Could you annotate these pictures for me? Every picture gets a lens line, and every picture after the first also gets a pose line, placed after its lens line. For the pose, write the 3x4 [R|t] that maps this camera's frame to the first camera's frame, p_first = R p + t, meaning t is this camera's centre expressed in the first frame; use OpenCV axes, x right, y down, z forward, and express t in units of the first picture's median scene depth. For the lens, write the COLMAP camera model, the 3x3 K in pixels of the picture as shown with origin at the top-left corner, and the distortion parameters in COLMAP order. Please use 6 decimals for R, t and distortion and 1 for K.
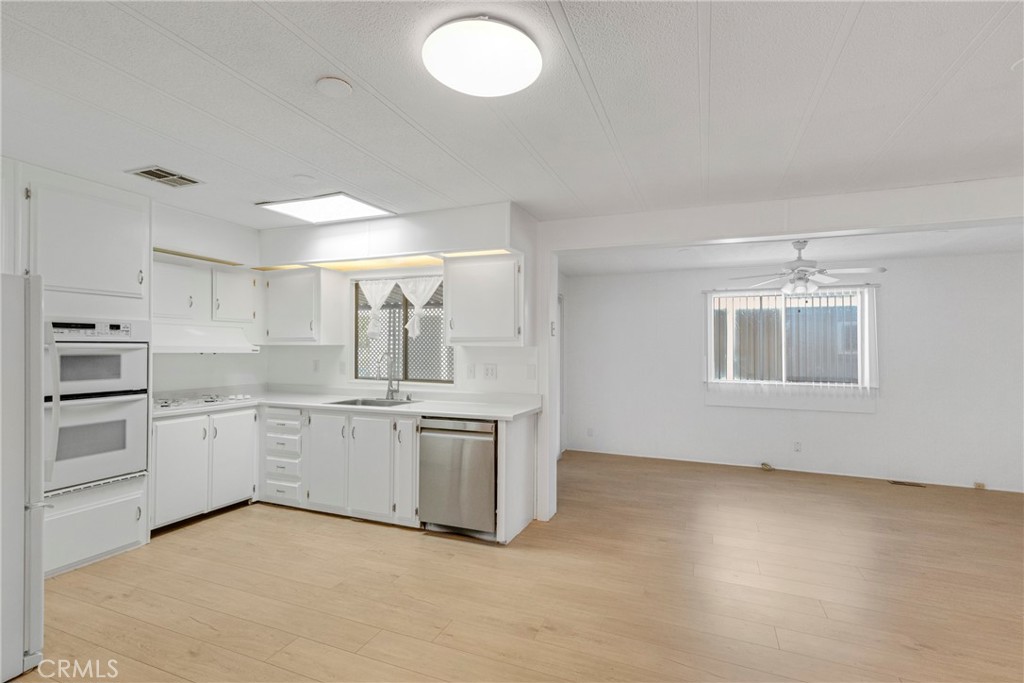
lens RADIAL K [[479.0, 0, 503.7], [0, 479.0, 345.1], [0, 0, 1]] dist [0.012702, 0.002423]
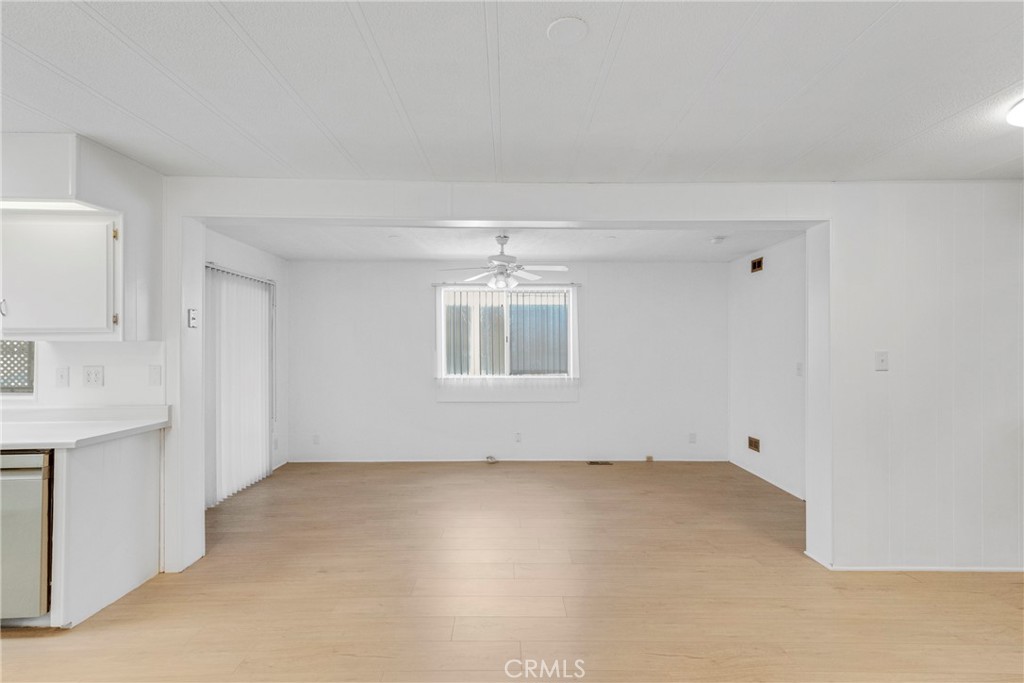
lens RADIAL K [[479.0, 0, 512.8], [0, 479.0, 337.0], [0, 0, 1]] dist [0.012702, 0.002423]
pose [[0.914504, 0.000533, 0.404576, 0.221508], [0.002910, 0.999965, -0.007895, 0.003048], [-0.404566, 0.008397, 0.914470, 0.071102]]
